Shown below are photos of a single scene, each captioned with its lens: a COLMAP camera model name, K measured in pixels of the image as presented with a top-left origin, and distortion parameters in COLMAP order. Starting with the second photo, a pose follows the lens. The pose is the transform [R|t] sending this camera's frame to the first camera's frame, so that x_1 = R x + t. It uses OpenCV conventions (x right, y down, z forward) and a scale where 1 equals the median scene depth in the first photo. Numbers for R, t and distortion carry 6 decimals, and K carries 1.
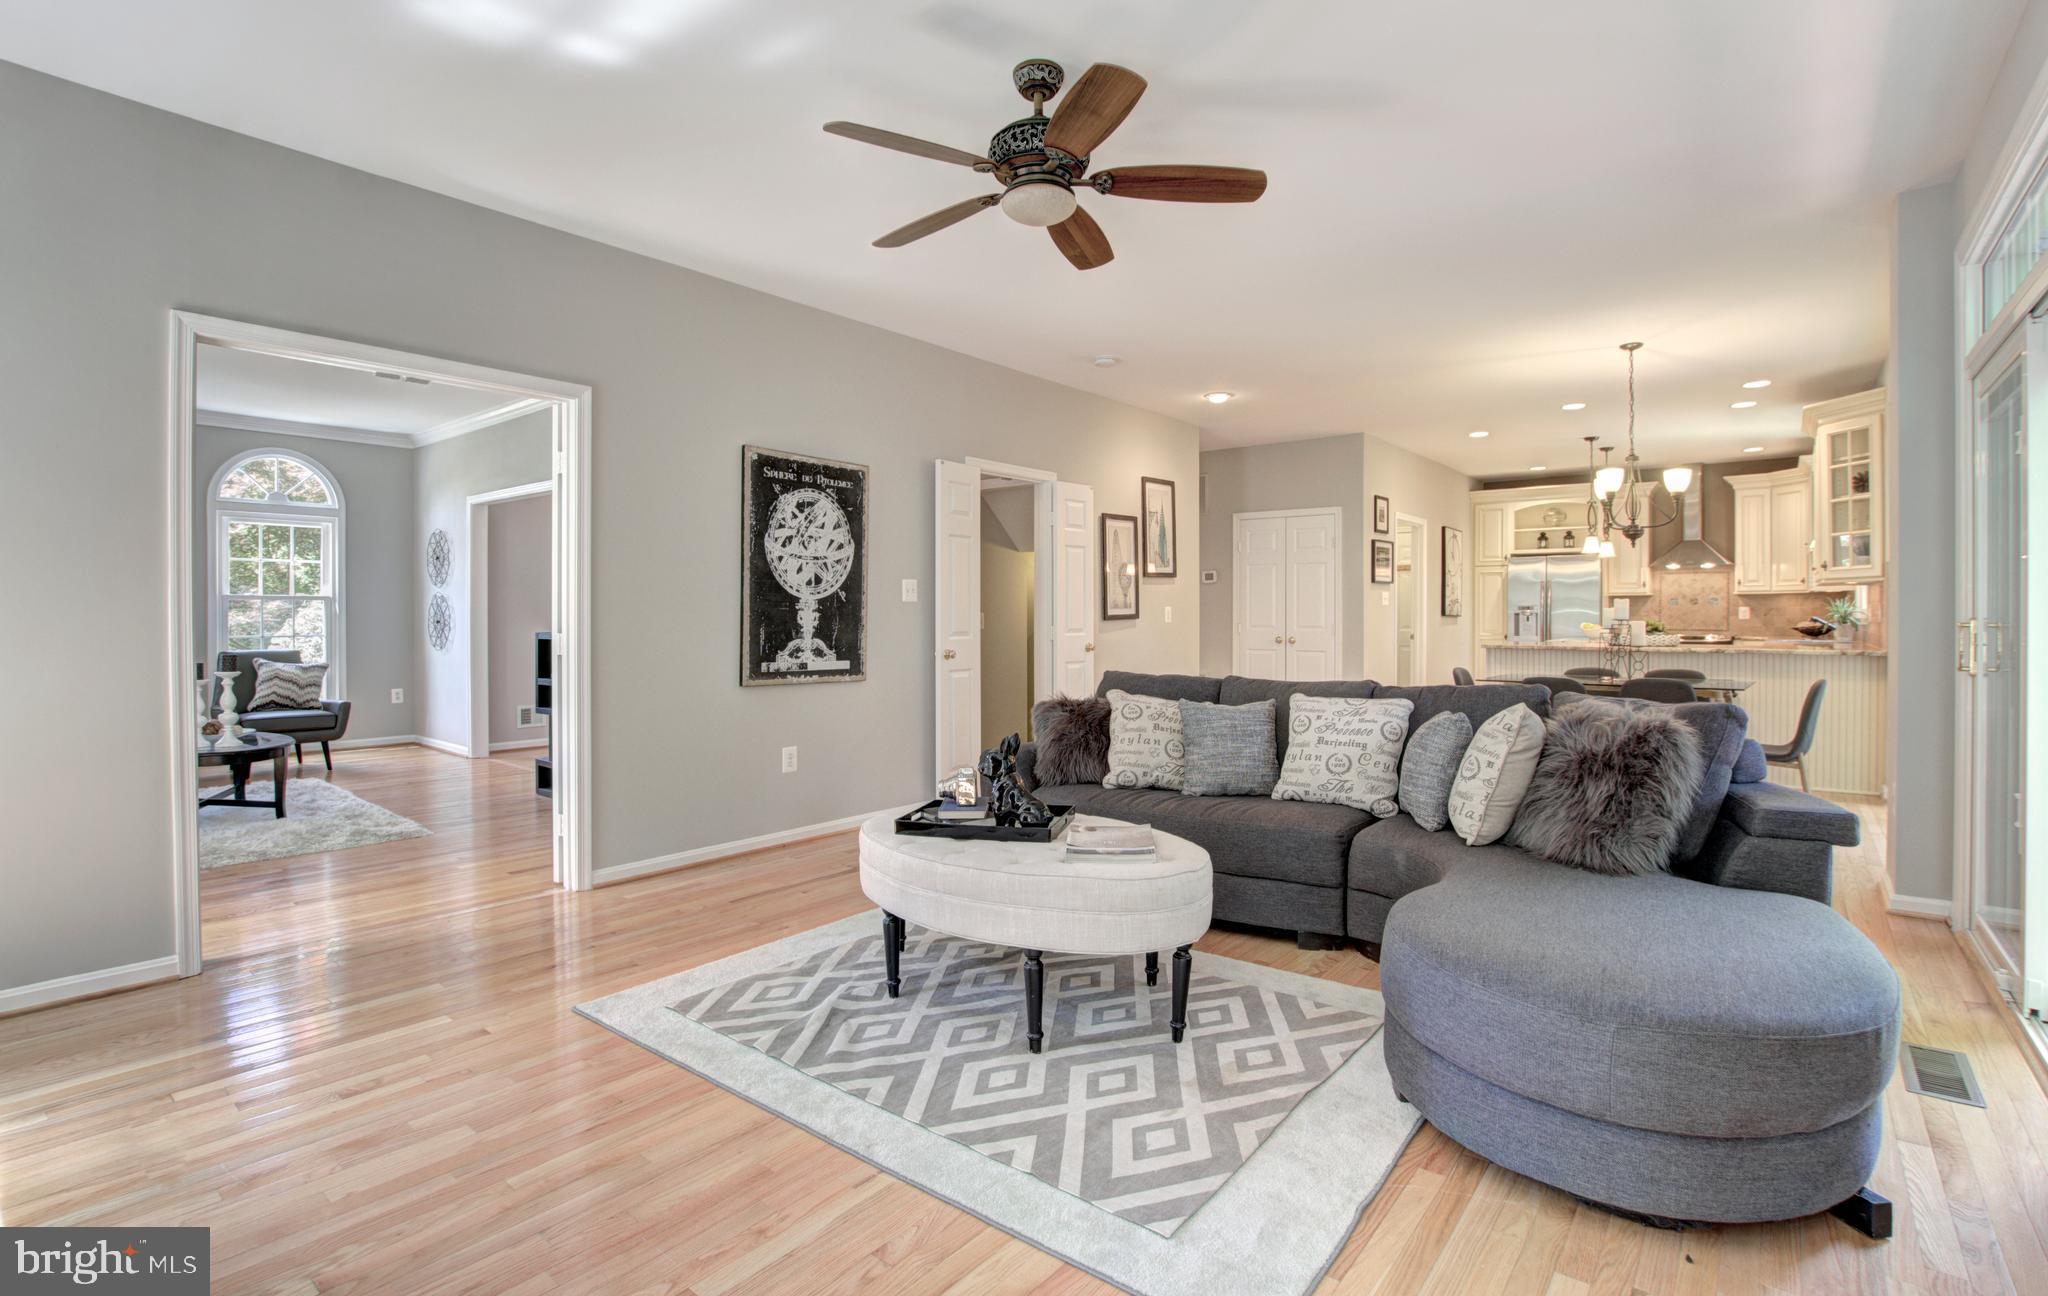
lens RADIAL K [[943.5, 0, 1079.0], [0, 943.5, 610.7], [0, 0, 1]] dist [-0.018342, -0.000110]
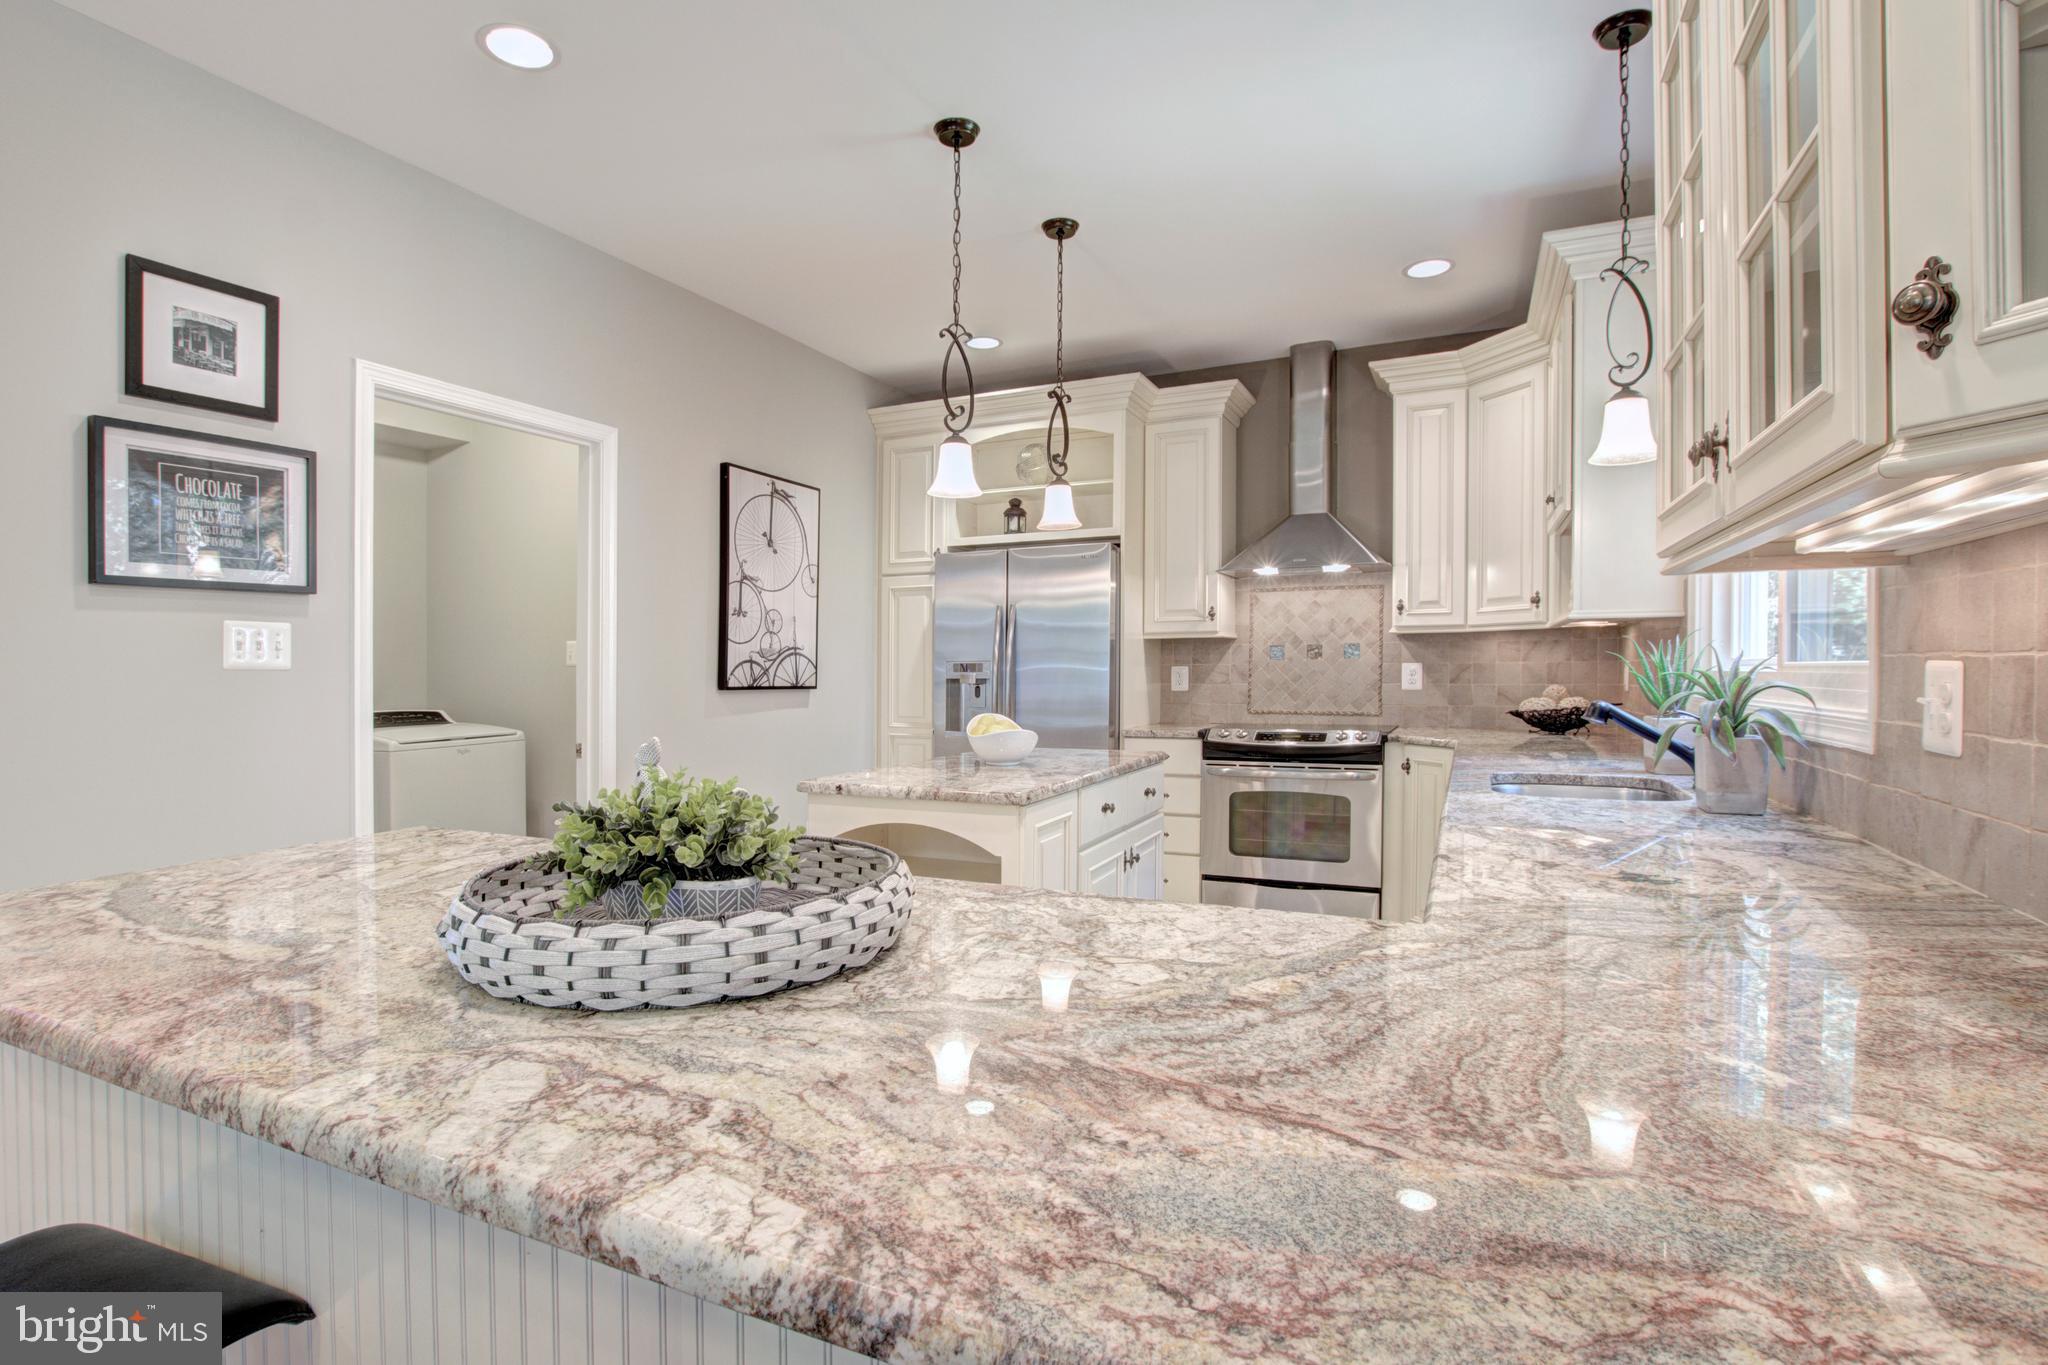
lens RADIAL K [[980.0, 0, 1015.6], [0, 980.0, 687.1], [0, 0, 1]] dist [-0.026222, -0.000993]
pose [[0.978212, -0.010774, 0.207327, 0.597079], [0.005888, 0.999690, 0.024173, -0.006668], [-0.207523, -0.022425, 0.977973, 0.810412]]
